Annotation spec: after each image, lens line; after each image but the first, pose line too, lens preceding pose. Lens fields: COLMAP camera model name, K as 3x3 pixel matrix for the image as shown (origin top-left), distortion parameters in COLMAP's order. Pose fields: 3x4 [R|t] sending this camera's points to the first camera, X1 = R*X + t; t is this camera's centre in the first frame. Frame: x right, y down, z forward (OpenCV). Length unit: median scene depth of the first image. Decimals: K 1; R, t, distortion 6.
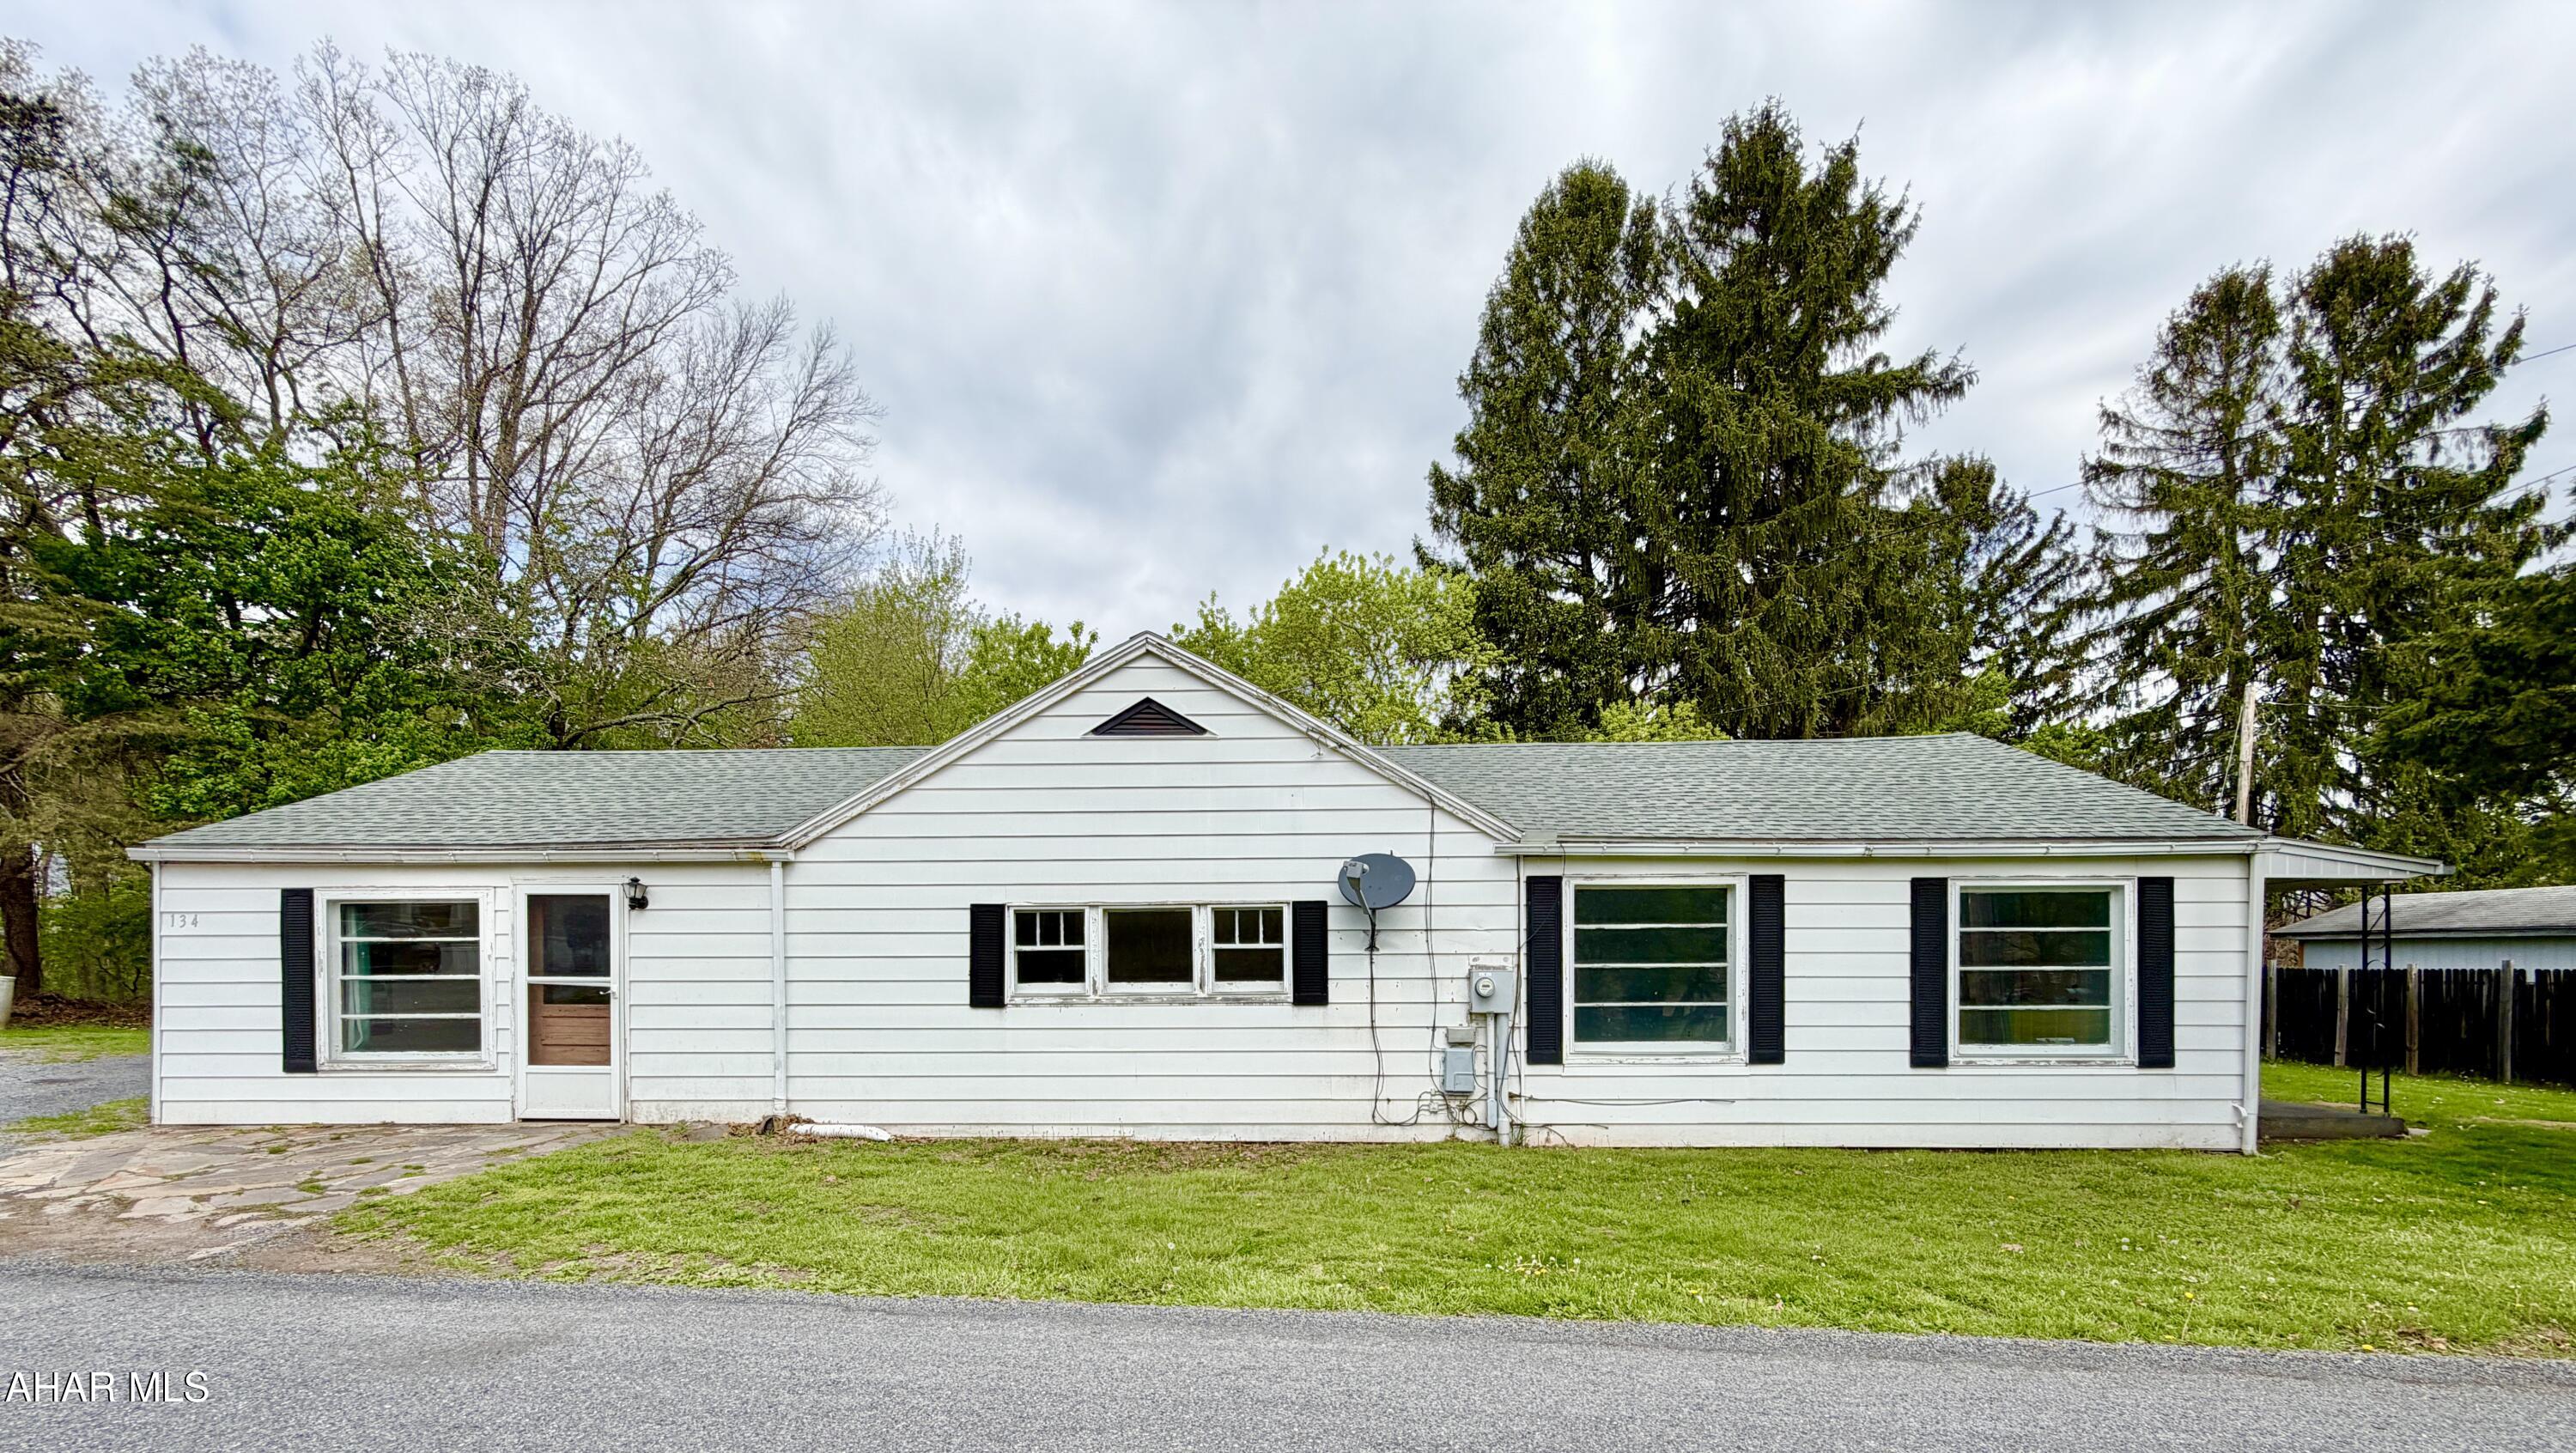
lens RADIAL K [[1040.9, 0, 1292.6], [0, 1040.9, 748.8], [0, 0, 1]] dist [-0.002353, 0.000231]
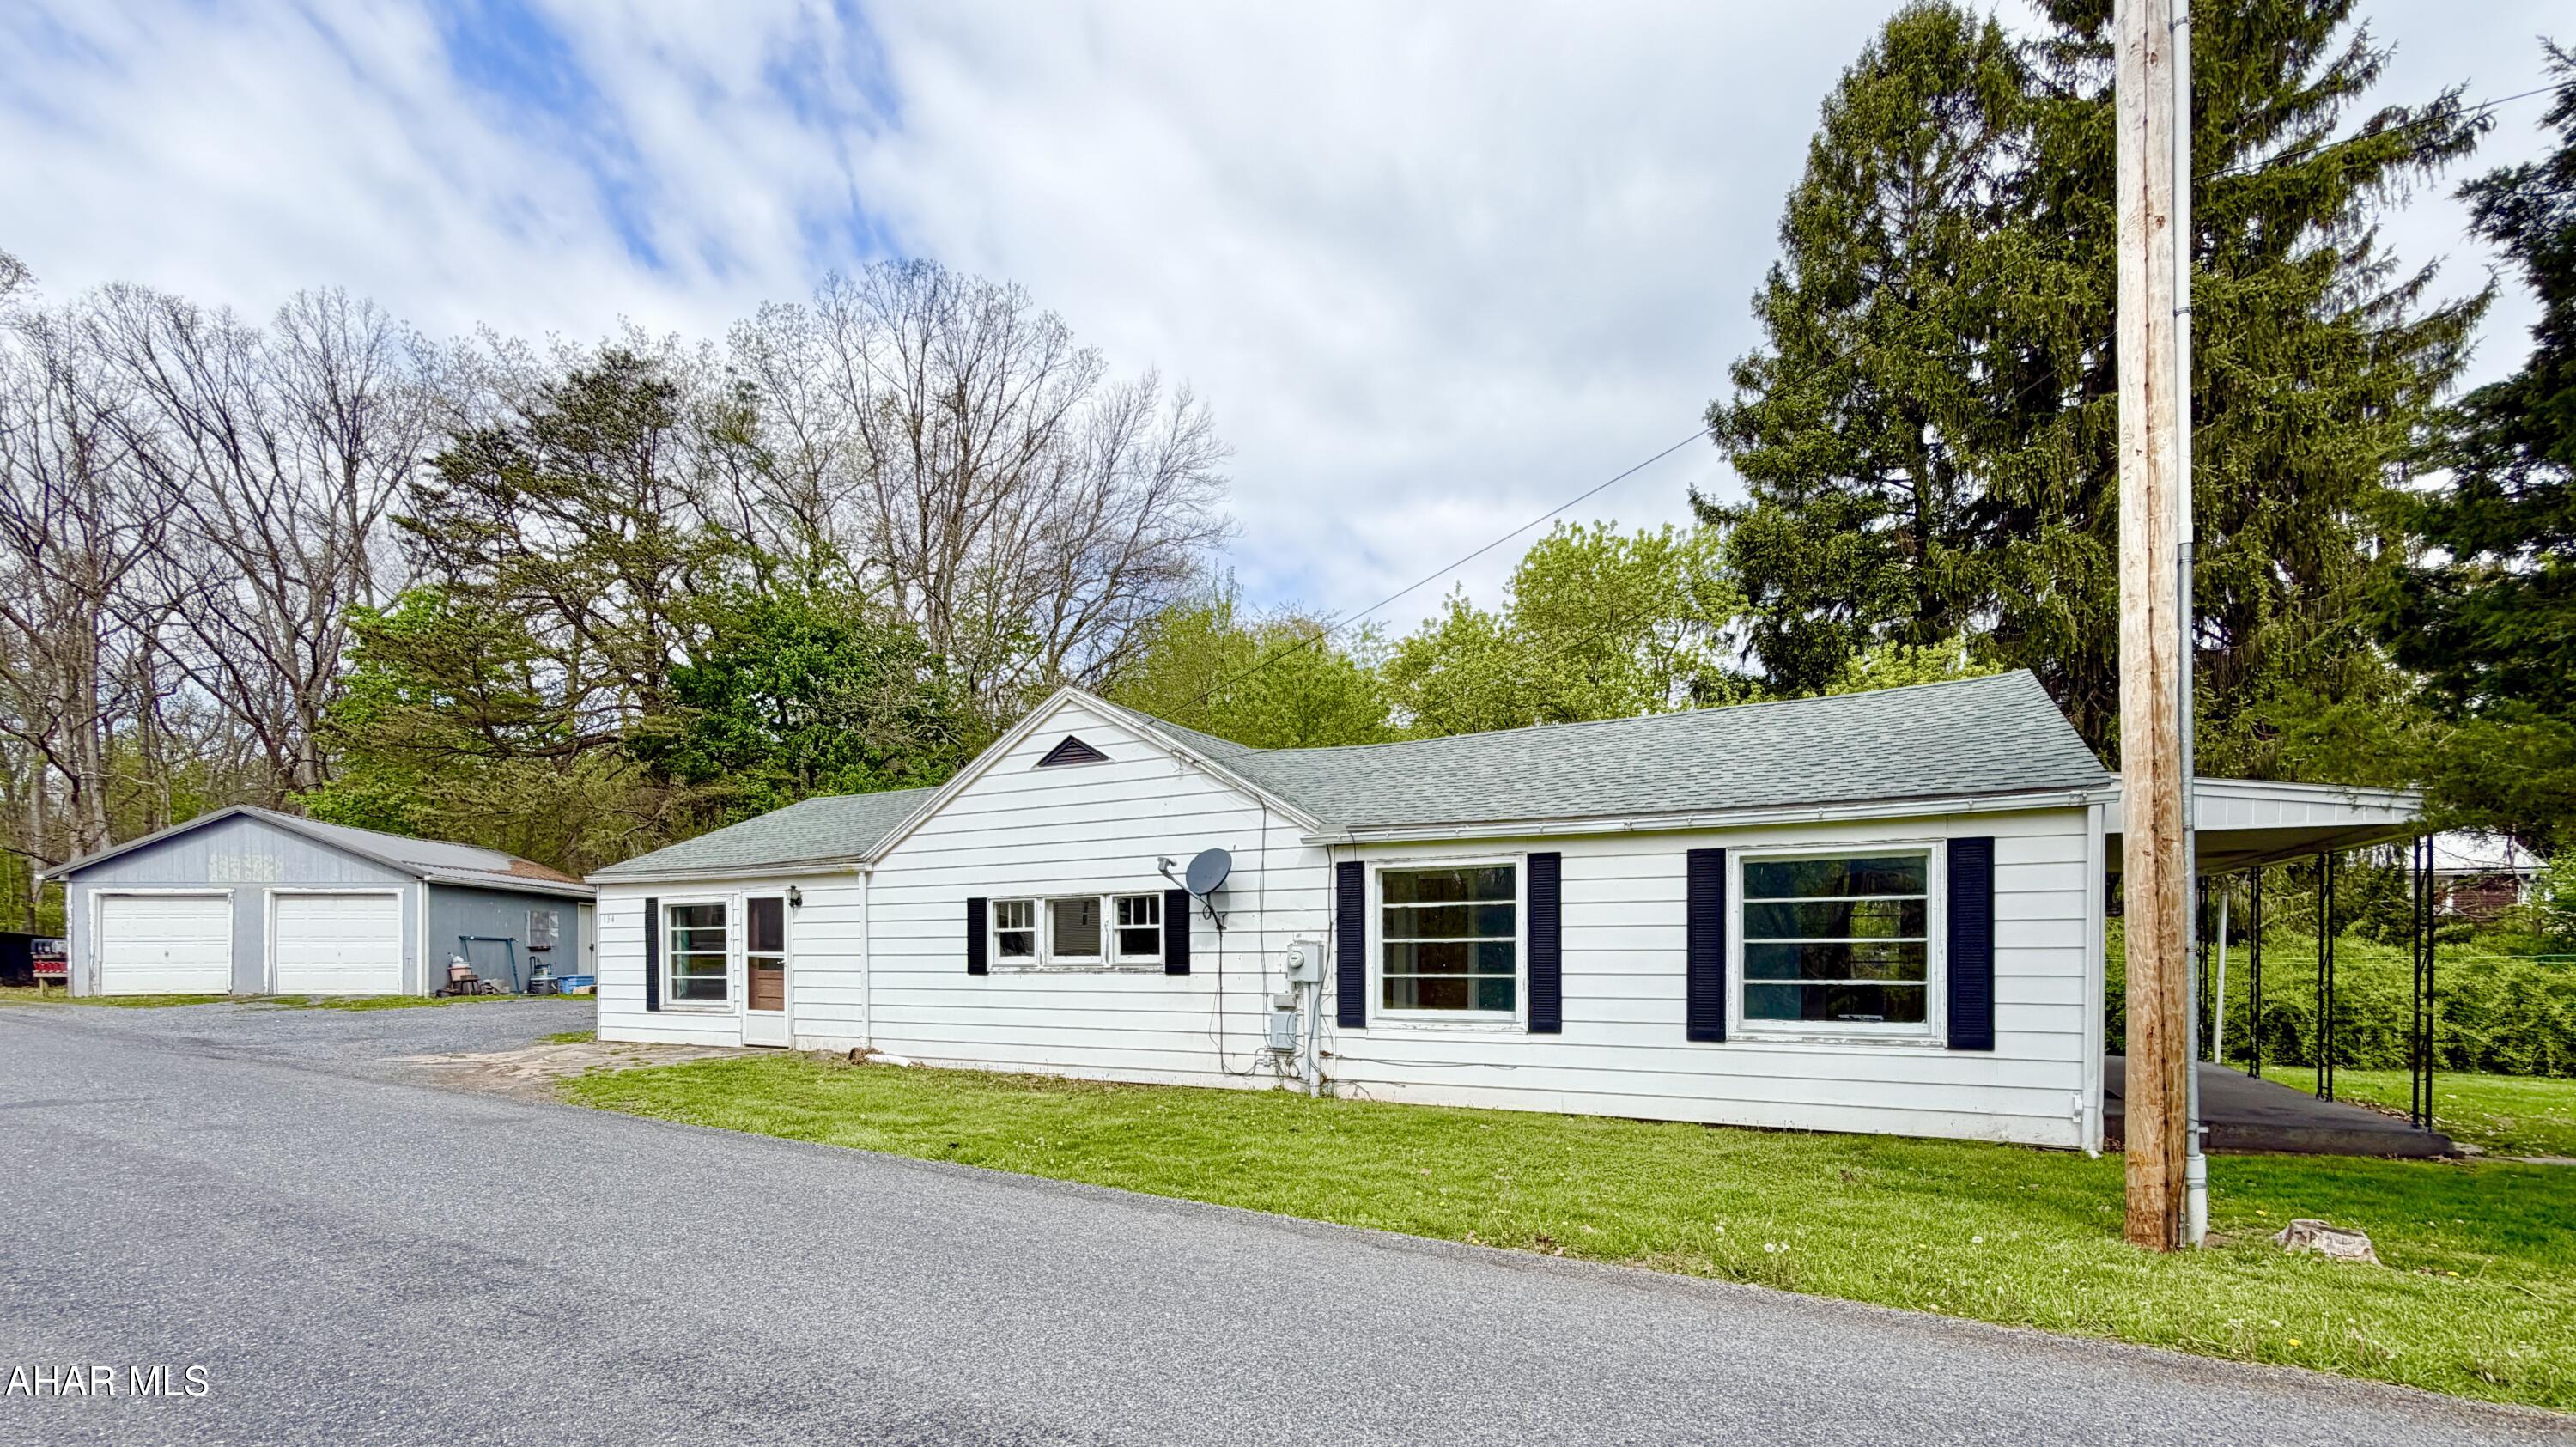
lens RADIAL K [[1050.1, 0, 1283.8], [0, 1050.1, 714.4], [0, 0, 1]] dist [-0.003355, -0.000116]
pose [[0.901197, -0.097310, -0.422344, 0.678059], [0.093468, 0.995175, -0.029850, -0.010365], [0.423210, -0.012575, 0.905944, -0.066799]]
